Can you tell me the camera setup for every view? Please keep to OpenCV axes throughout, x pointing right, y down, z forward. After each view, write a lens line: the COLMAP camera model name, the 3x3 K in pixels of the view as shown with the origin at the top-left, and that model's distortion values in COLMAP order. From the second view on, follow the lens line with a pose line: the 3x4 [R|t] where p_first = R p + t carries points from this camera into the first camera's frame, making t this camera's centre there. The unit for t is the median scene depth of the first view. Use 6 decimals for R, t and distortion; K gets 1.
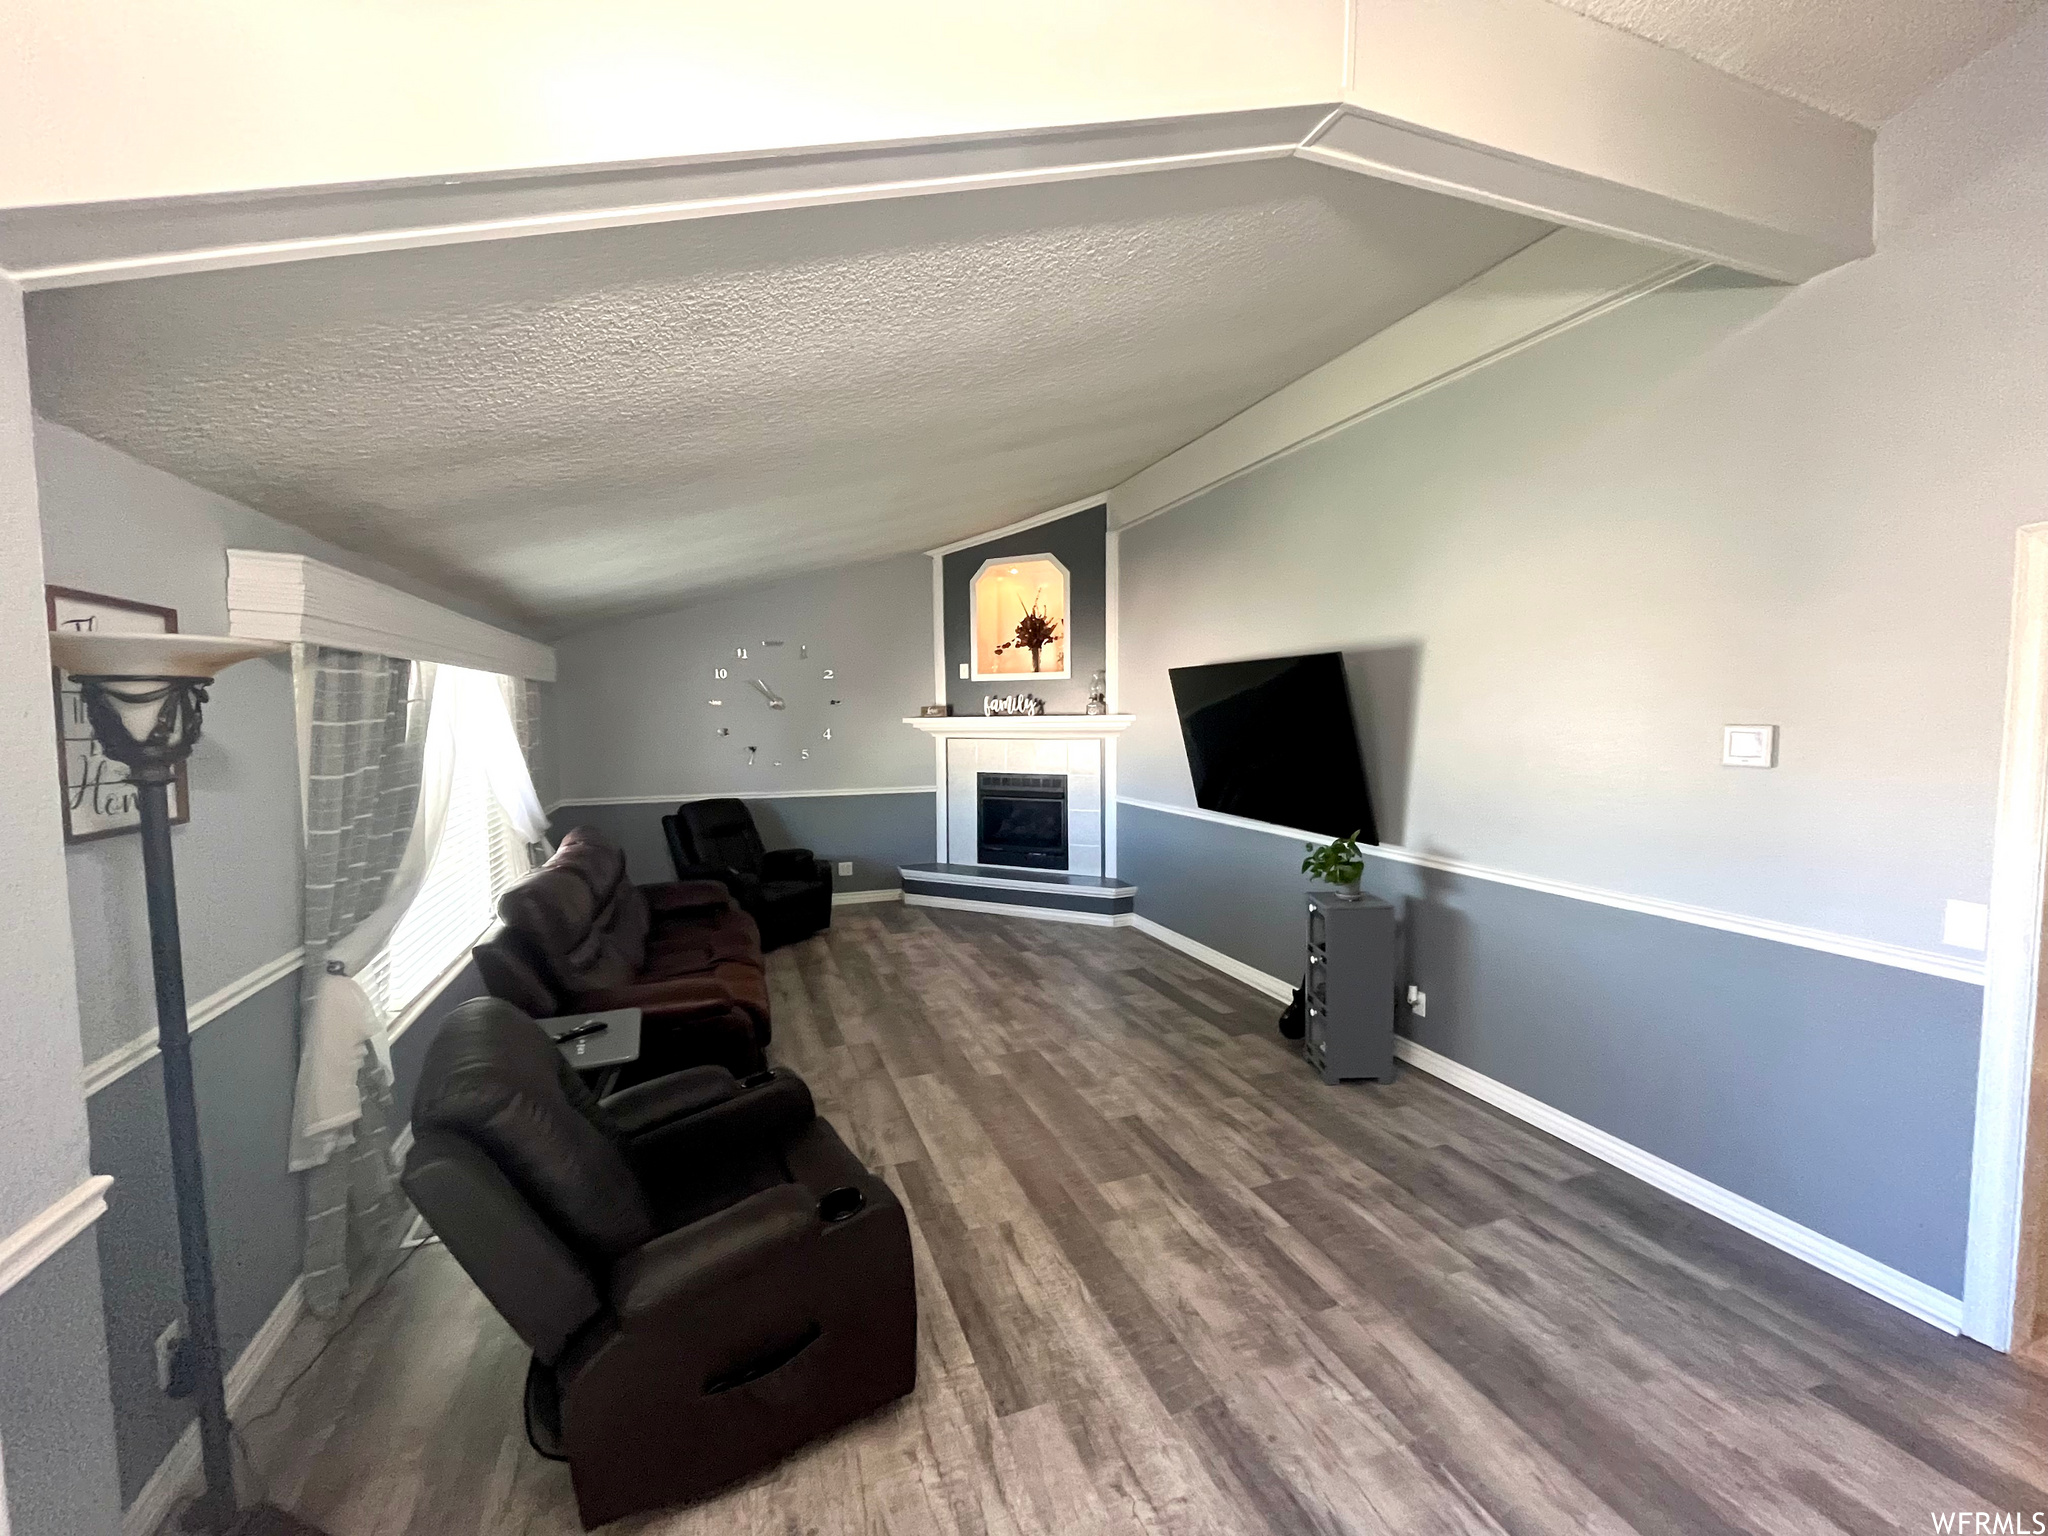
lens RADIAL K [[829.9, 0, 1009.8], [0, 829.9, 764.6], [0, 0, 1]] dist [-0.004864, -0.000448]
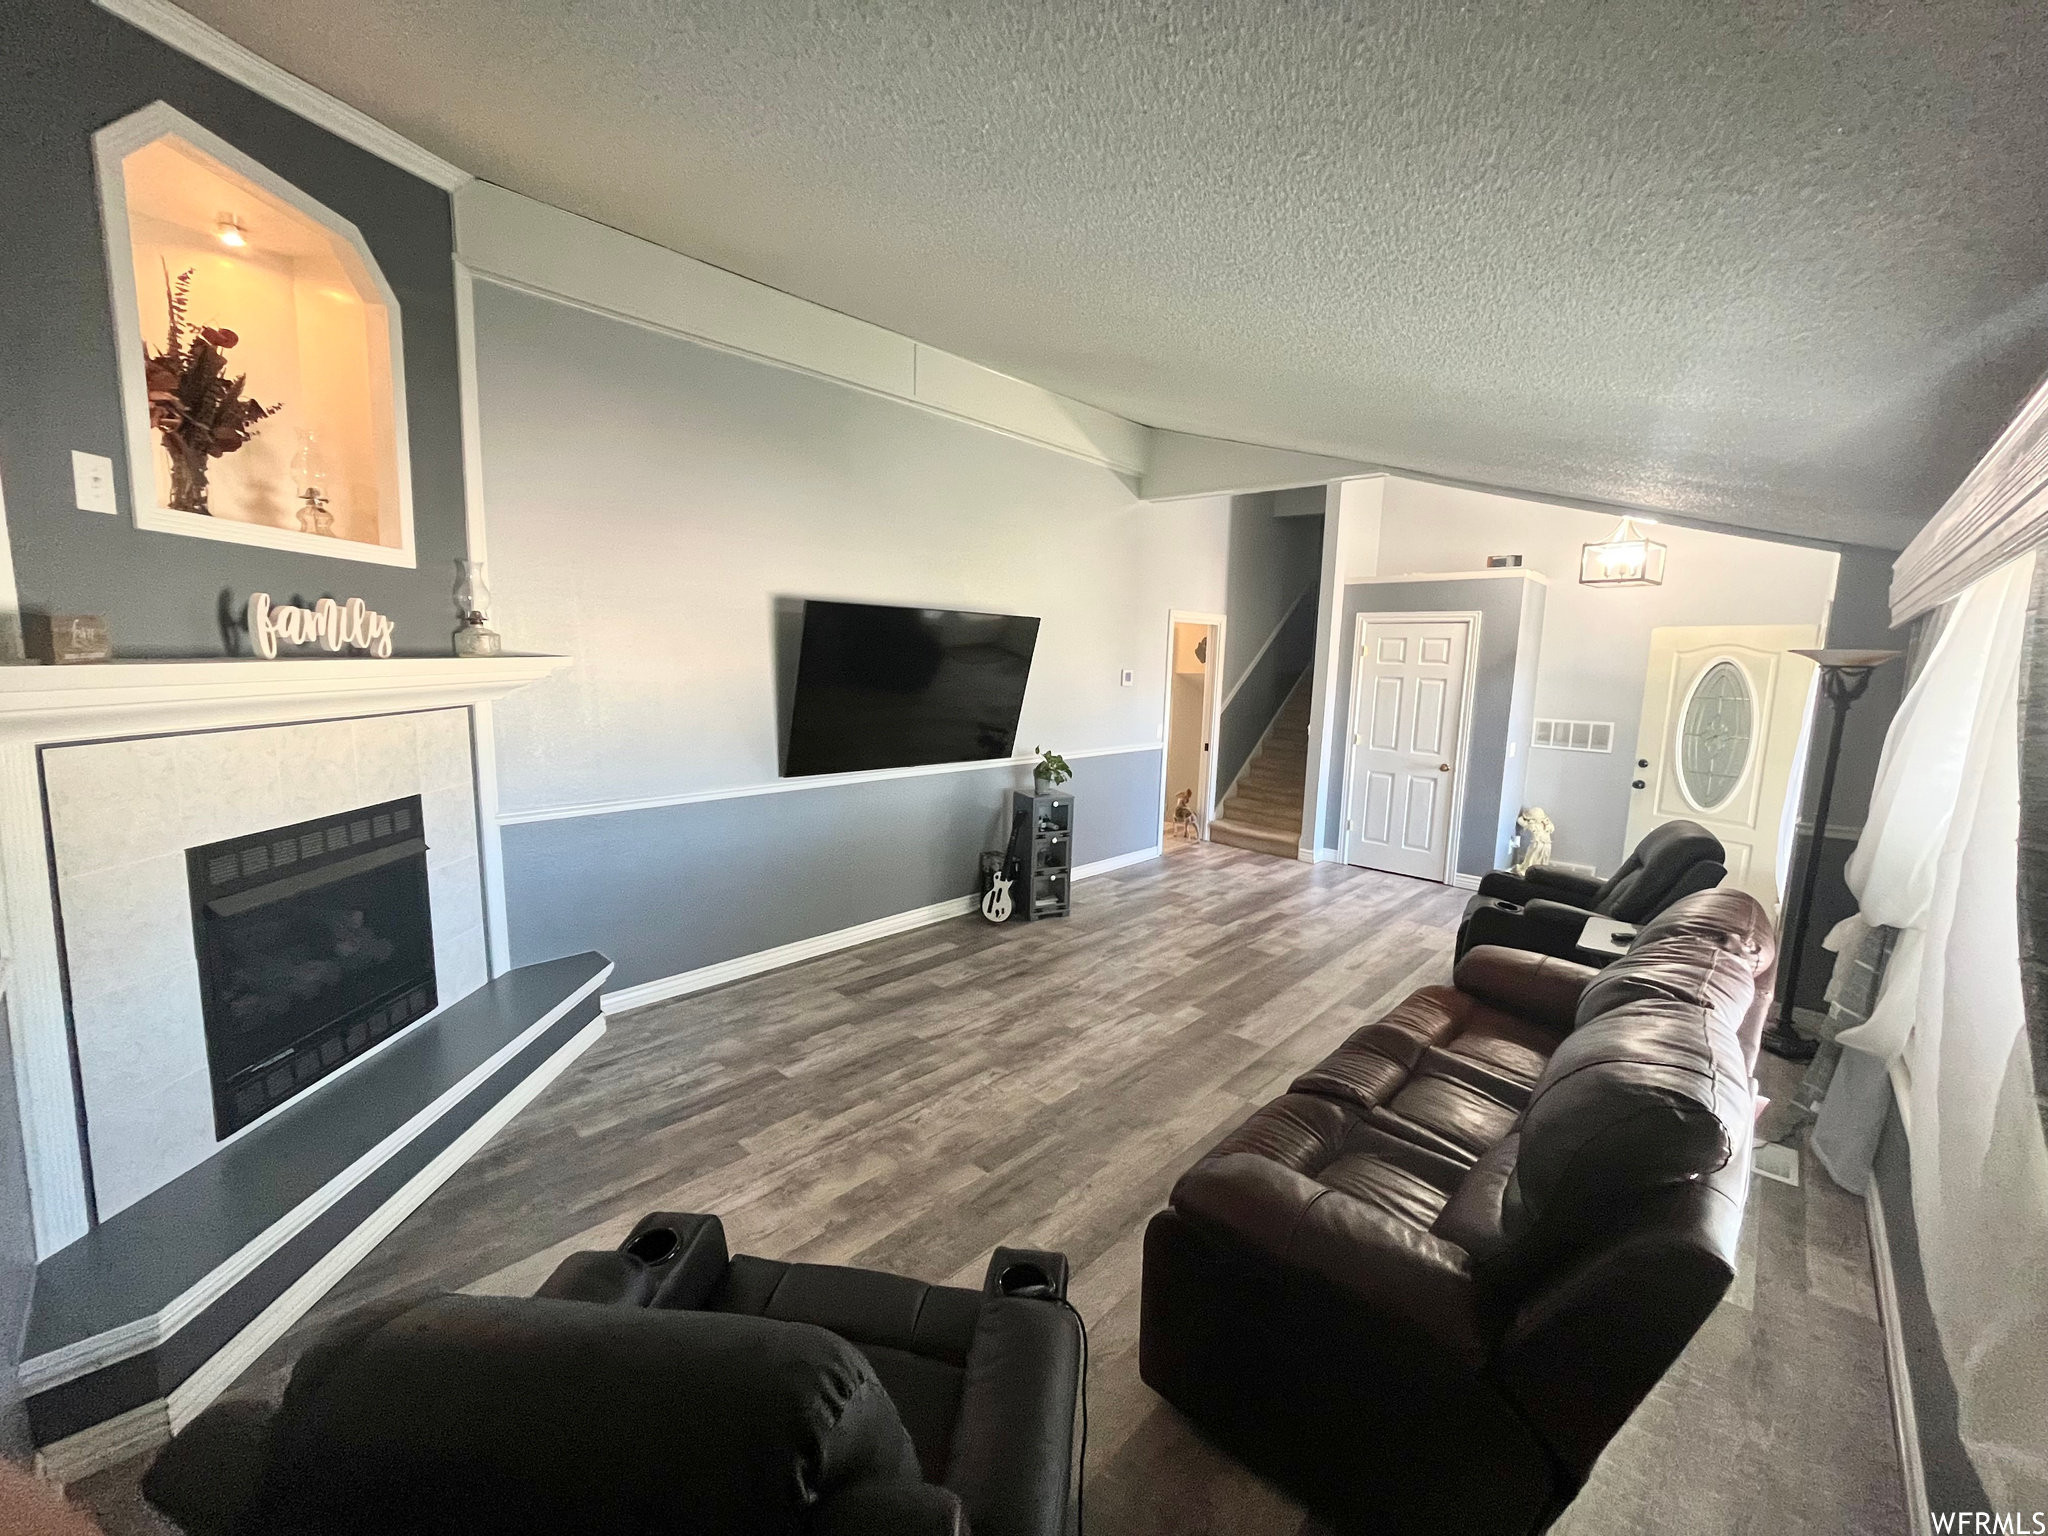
lens RADIAL K [[829.9, 0, 1006.1], [0, 829.9, 769.8], [0, 0, 1]] dist [-0.004864, -0.000448]
pose [[-0.450698, -0.127503, 0.883524, -0.708381], [0.032750, 0.986719, 0.159102, -0.093143], [-0.892076, 0.100642, -0.440536, 1.447642]]
